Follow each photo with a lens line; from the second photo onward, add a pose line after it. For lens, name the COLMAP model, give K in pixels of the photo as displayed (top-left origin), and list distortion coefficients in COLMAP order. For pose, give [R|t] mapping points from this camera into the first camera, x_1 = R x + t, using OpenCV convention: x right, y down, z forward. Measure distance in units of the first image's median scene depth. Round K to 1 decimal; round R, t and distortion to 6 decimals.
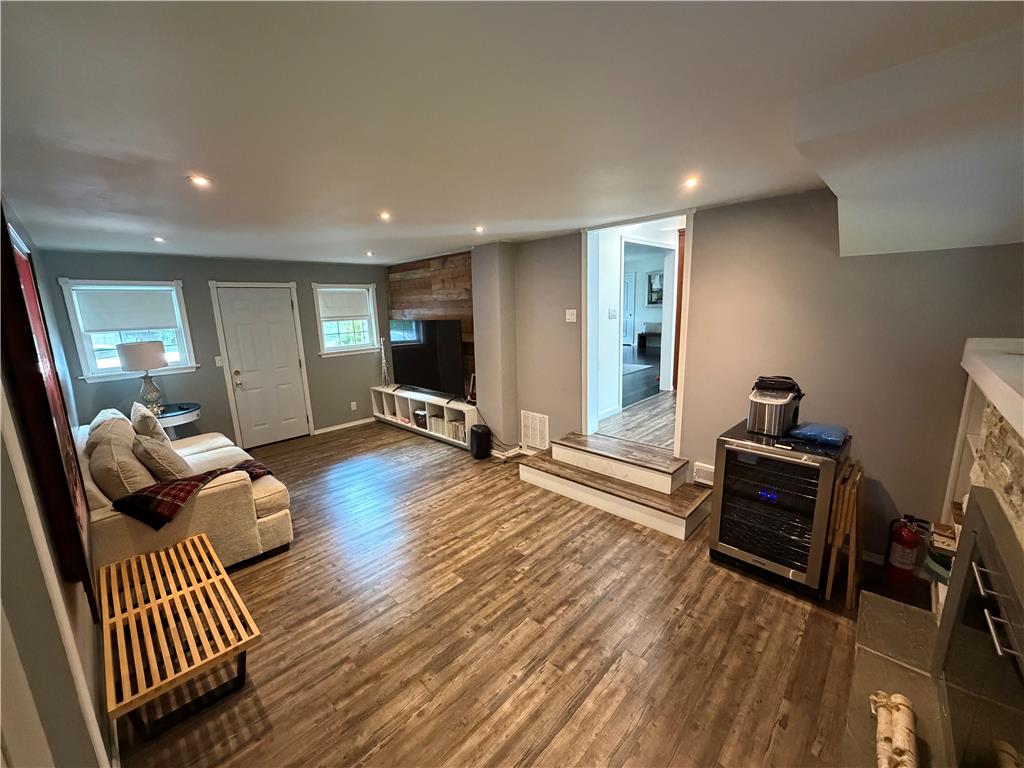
lens RADIAL K [[408.1, 0, 515.0], [0, 408.1, 387.8], [0, 0, 1]] dist [0.002386, -0.000118]
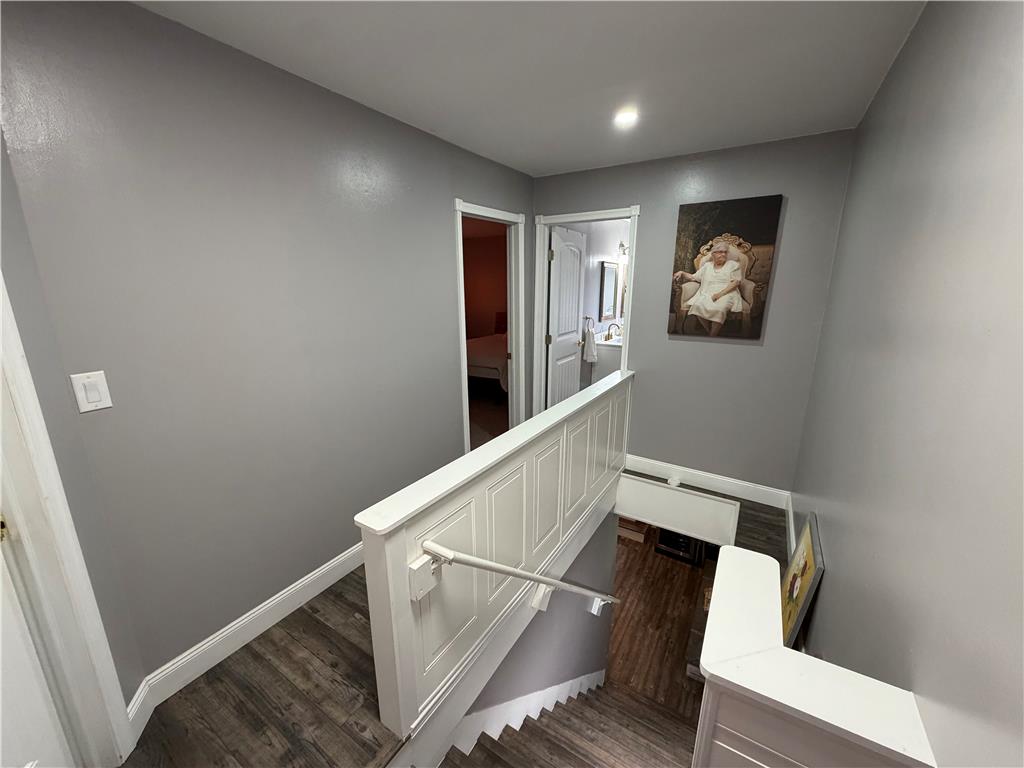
lens RADIAL K [[408.1, 0, 508.2], [0, 408.1, 383.2], [0, 0, 1]] dist [0.002386, -0.000118]
pose [[0.979377, -0.017681, 0.201267, -0.807220], [0.008336, 0.998851, 0.047186, -0.665135], [-0.201870, -0.044535, 0.978399, -1.110630]]
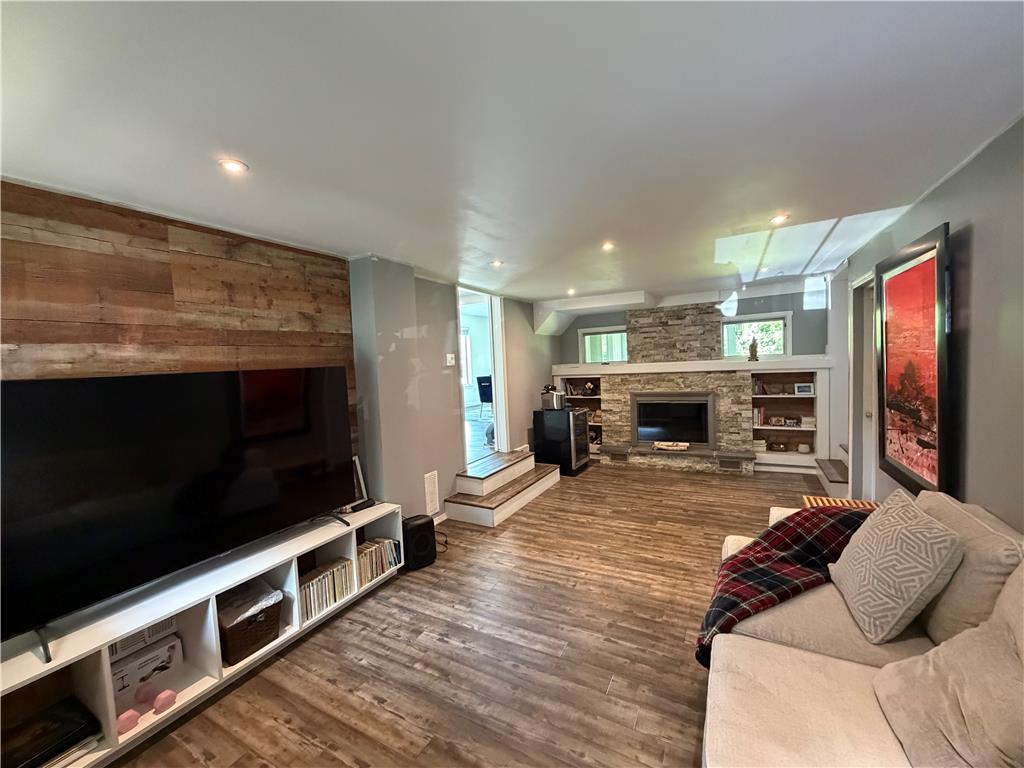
lens RADIAL K [[408.1, 0, 512.5], [0, 408.1, 382.4], [0, 0, 1]] dist [0.002386, -0.000118]
pose [[-0.258577, -0.008002, 0.965957, -1.231786], [0.240145, 0.968041, 0.072304, -0.212274], [-0.935664, 0.250666, -0.248392, 1.518486]]
